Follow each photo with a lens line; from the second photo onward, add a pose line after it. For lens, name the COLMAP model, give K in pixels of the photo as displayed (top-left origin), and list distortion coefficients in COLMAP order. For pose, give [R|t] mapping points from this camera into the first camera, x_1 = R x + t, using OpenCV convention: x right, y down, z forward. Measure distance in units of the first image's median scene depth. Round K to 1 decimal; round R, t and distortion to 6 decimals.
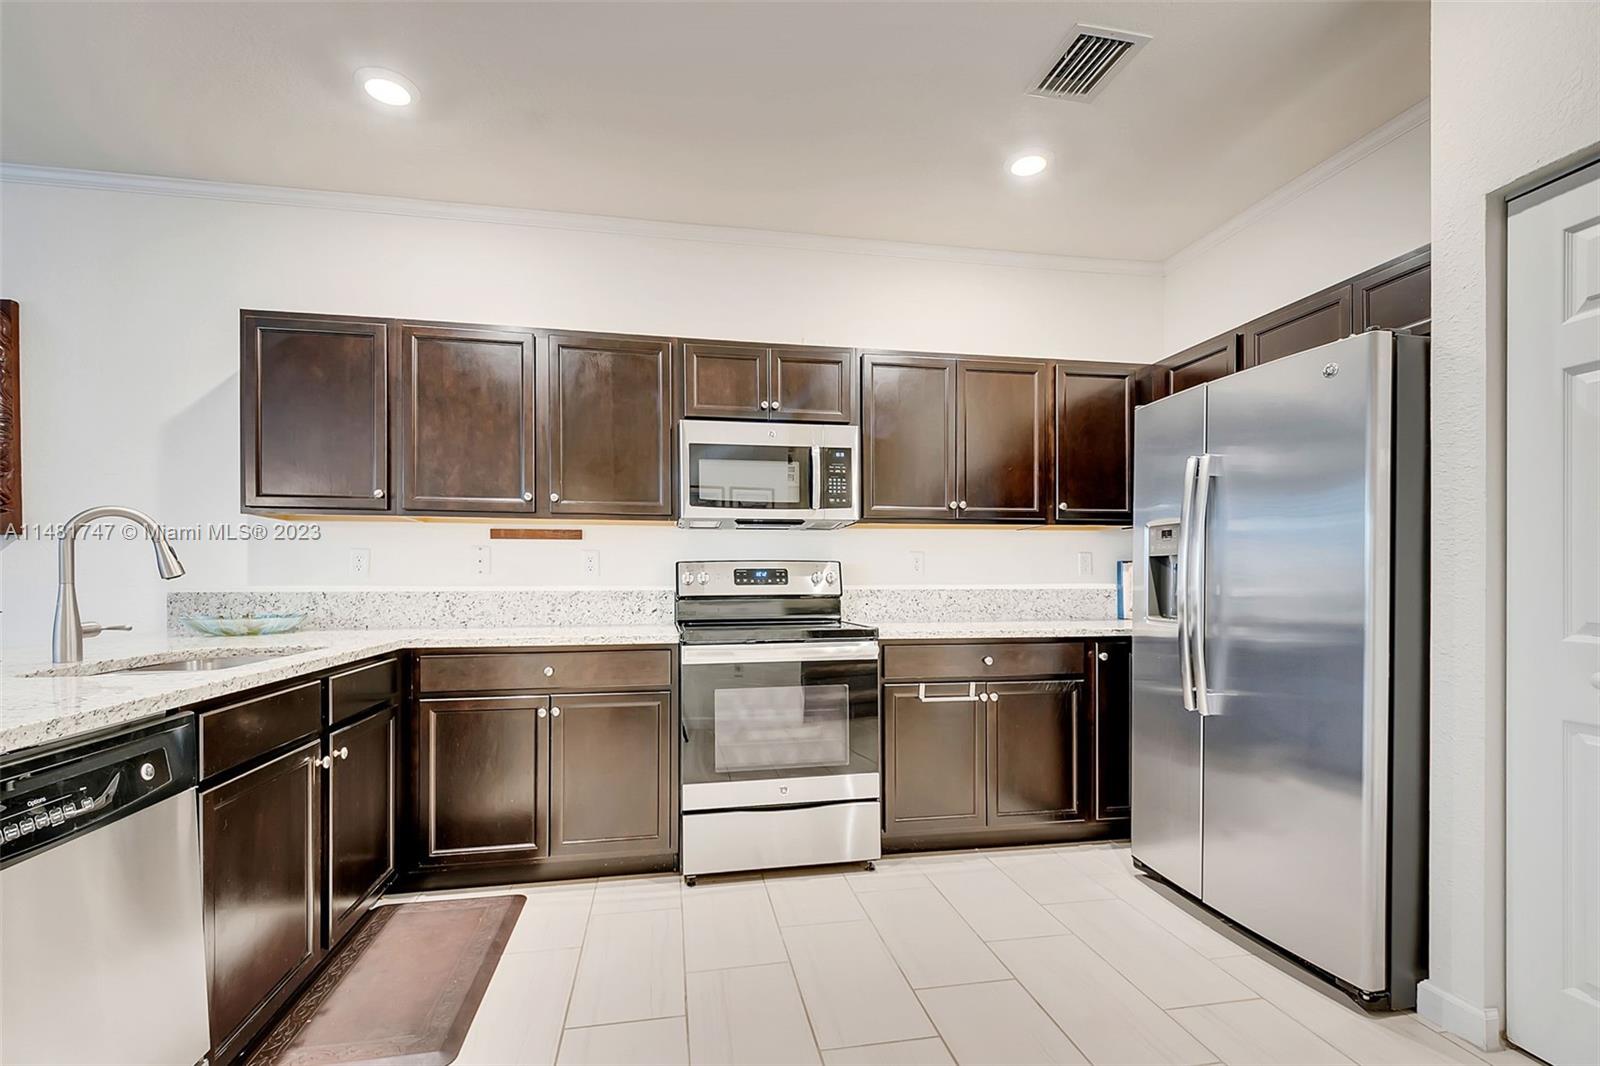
lens RADIAL K [[698.2, 0, 798.4], [0, 698.2, 579.4], [0, 0, 1]] dist [0.011775, -0.003526]
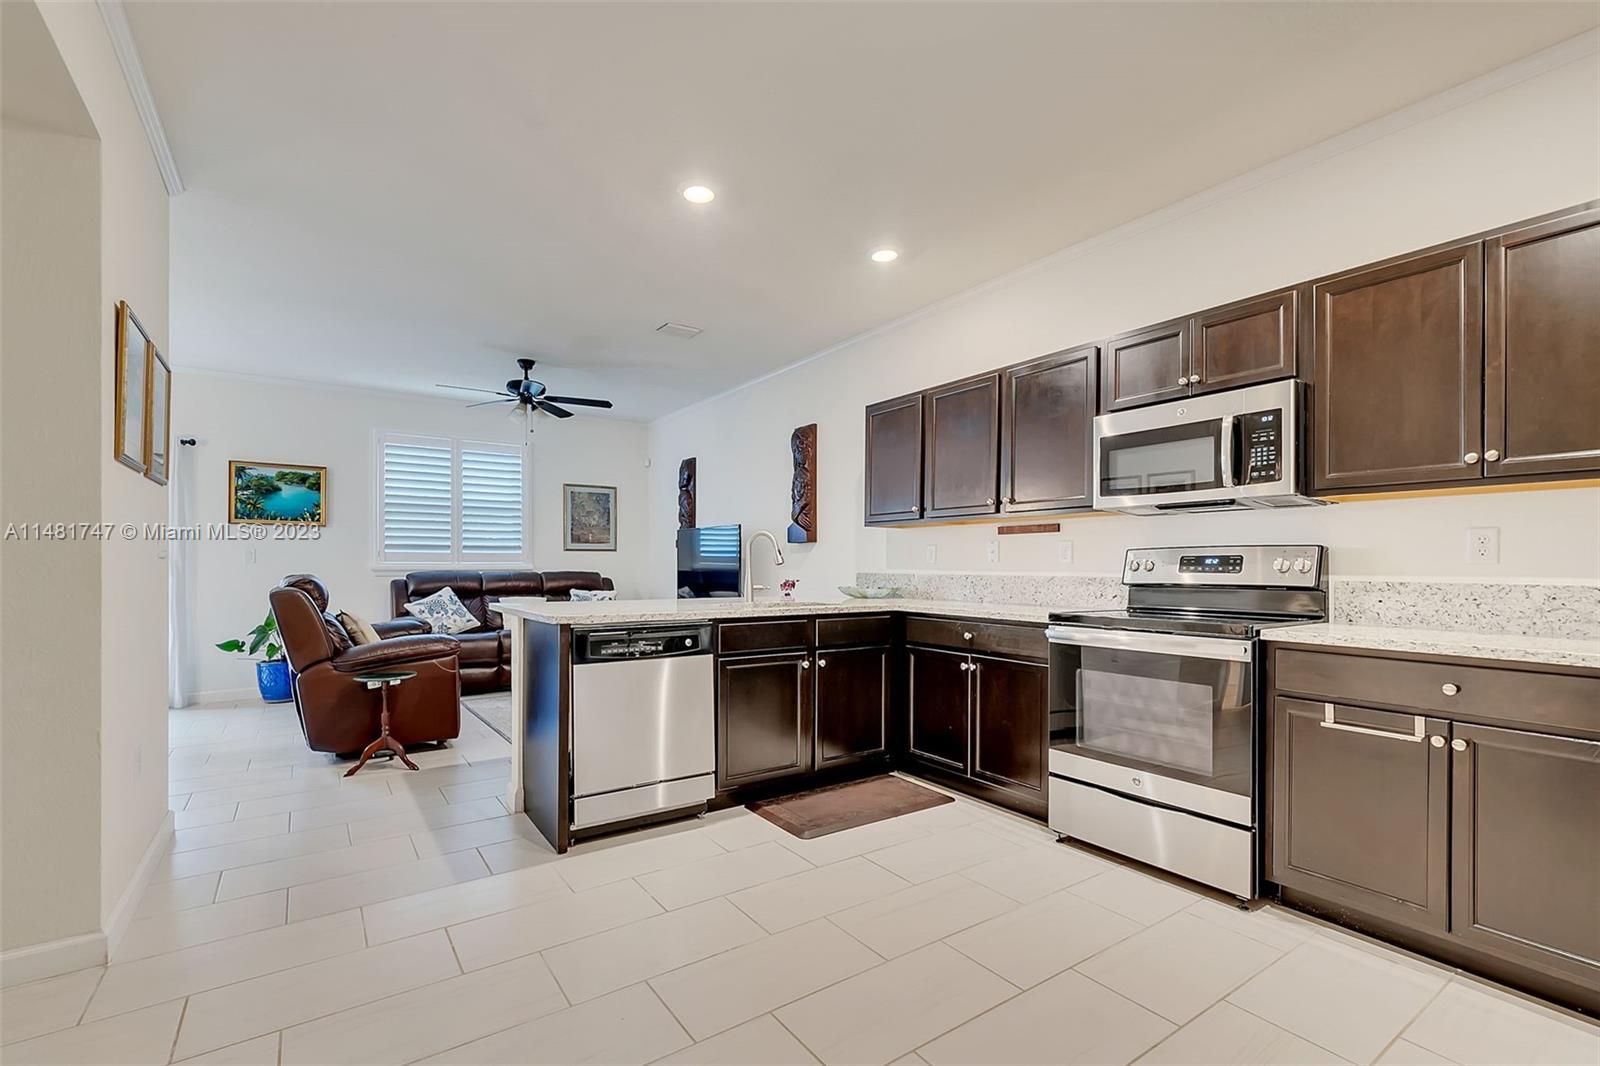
lens RADIAL K [[723.2, 0, 796.4], [0, 723.2, 564.4], [0, 0, 1]] dist [0.016103, -0.006756]
pose [[0.397532, 0.001592, -0.917587, 0.685489], [-0.003740, 0.999993, 0.000115, -0.001915], [0.917581, 0.003386, 0.397535, 0.144224]]
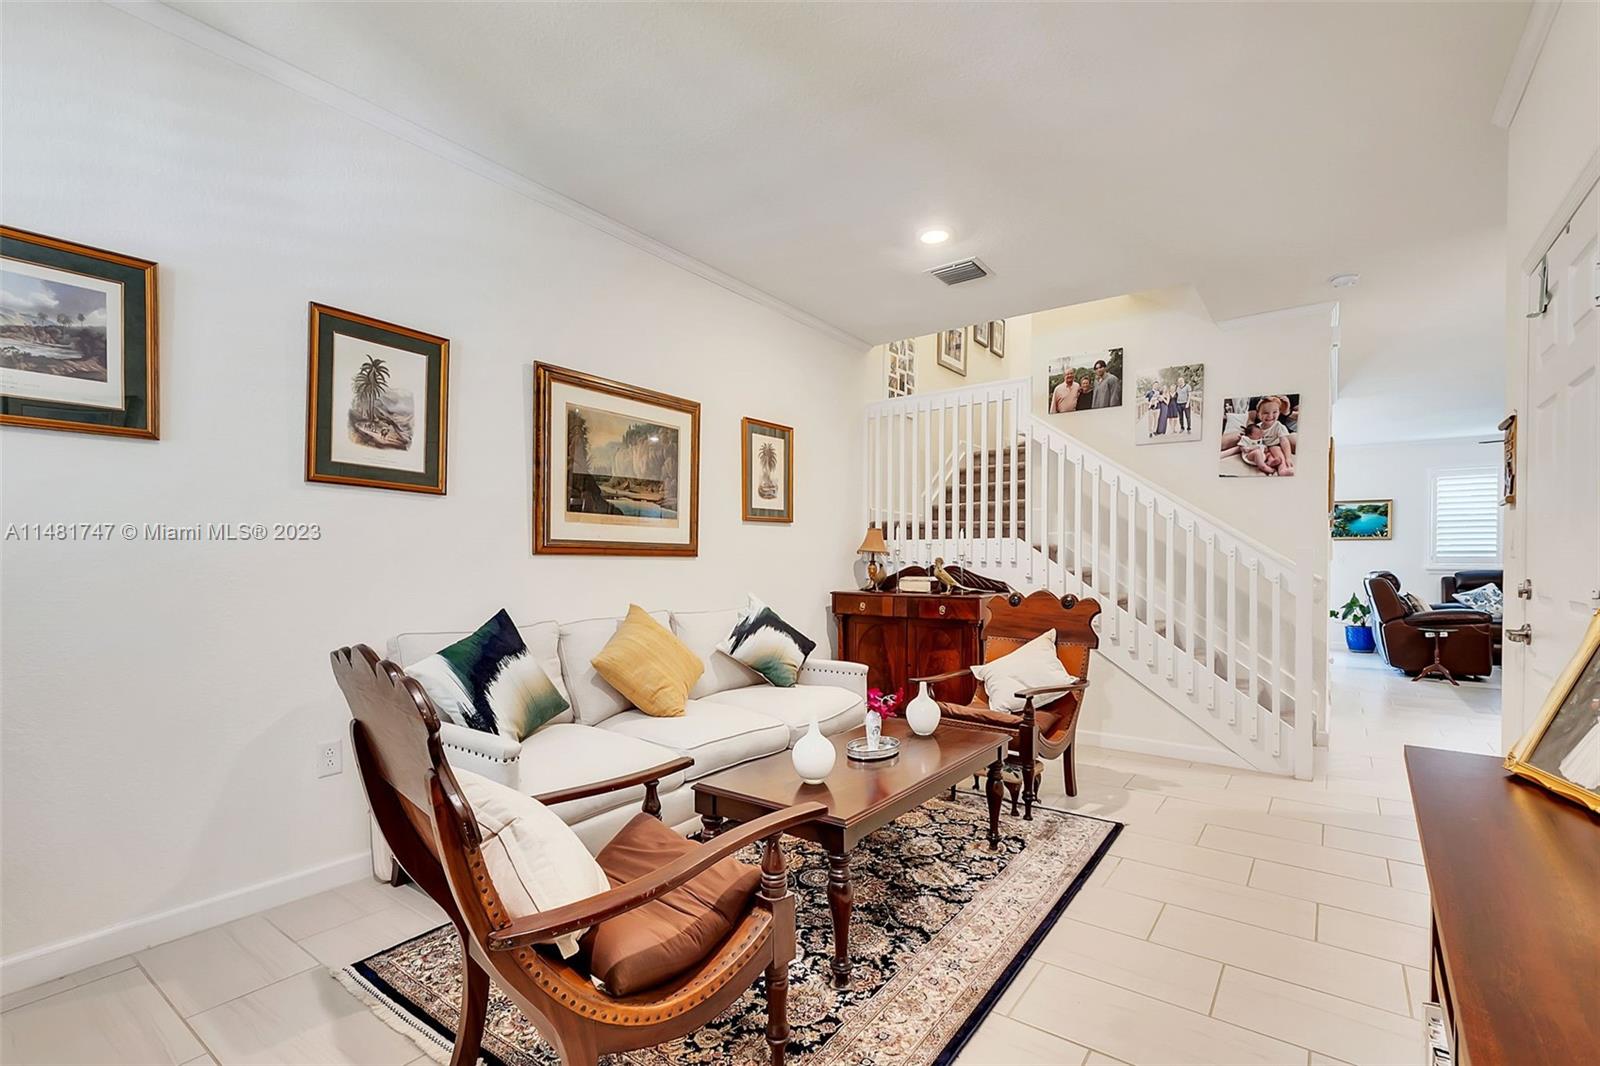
lens RADIAL K [[723.2, 0, 812.3], [0, 723.2, 568.2], [0, 0, 1]] dist [0.016103, -0.006756]
pose [[-0.726030, 0.002343, -0.687659, 2.239485], [-0.007159, 0.999914, 0.010965, -0.000539], [0.687625, 0.012884, -0.725951, 0.300959]]
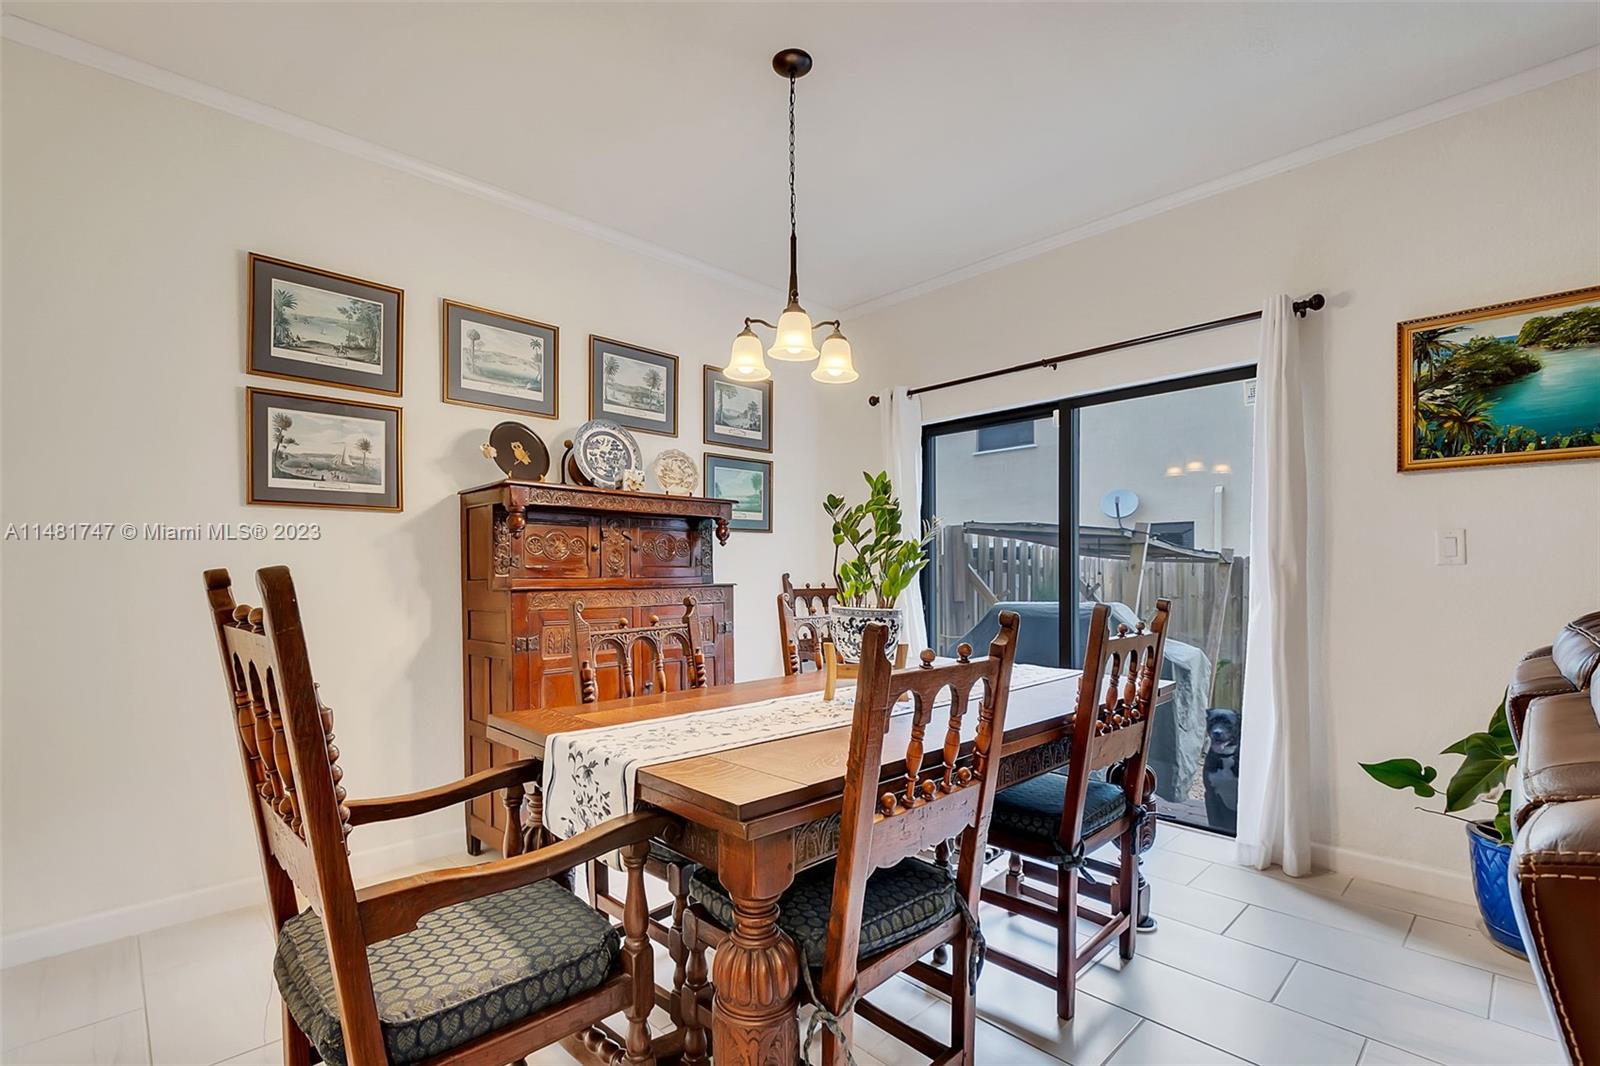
lens RADIAL K [[723.2, 0, 810.0], [0, 723.2, 556.6], [0, 0, 1]] dist [0.016103, -0.006756]
pose [[-0.830155, -0.008773, -0.557463, -0.782708], [-0.004768, 0.999951, -0.008637, 0.003662], [0.557512, -0.004512, -0.830157, -0.179645]]
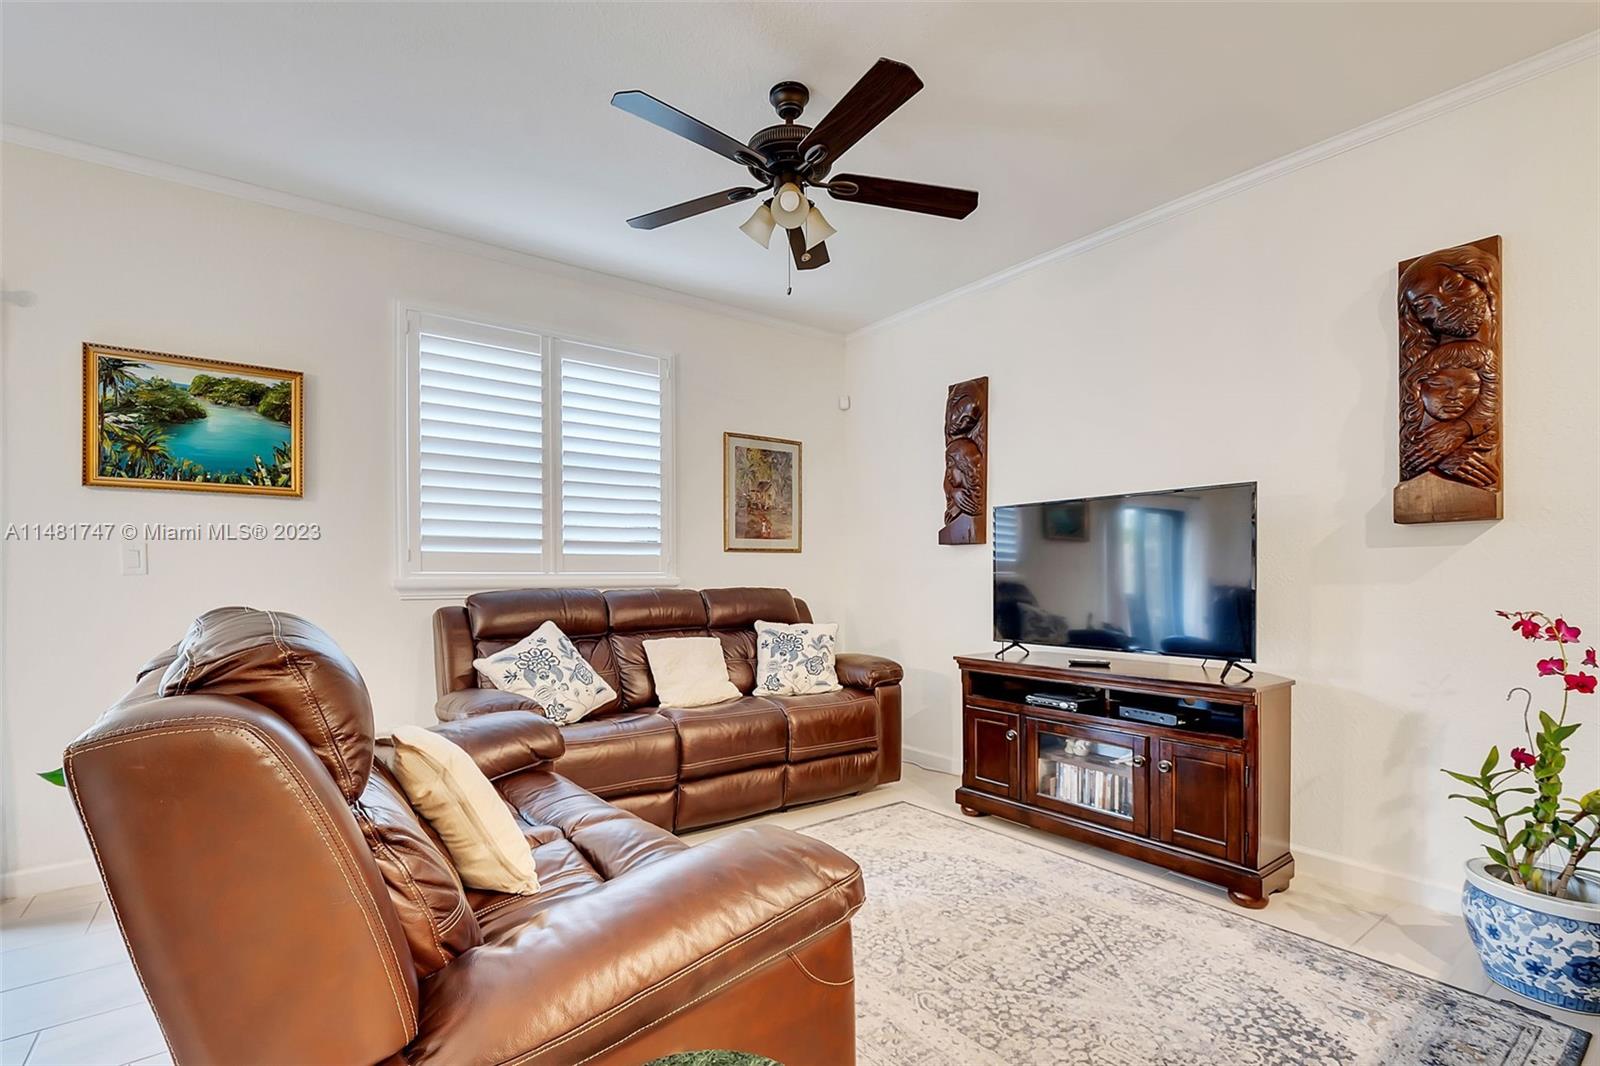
lens RADIAL K [[723.2, 0, 777.1], [0, 723.2, 568.4], [0, 0, 1]] dist [0.016103, -0.006756]
pose [[0.426710, -0.008921, -0.904344, -0.664241], [-0.000622, 0.999948, -0.010158, 0.002547], [0.904388, 0.004897, 0.426683, -0.115762]]
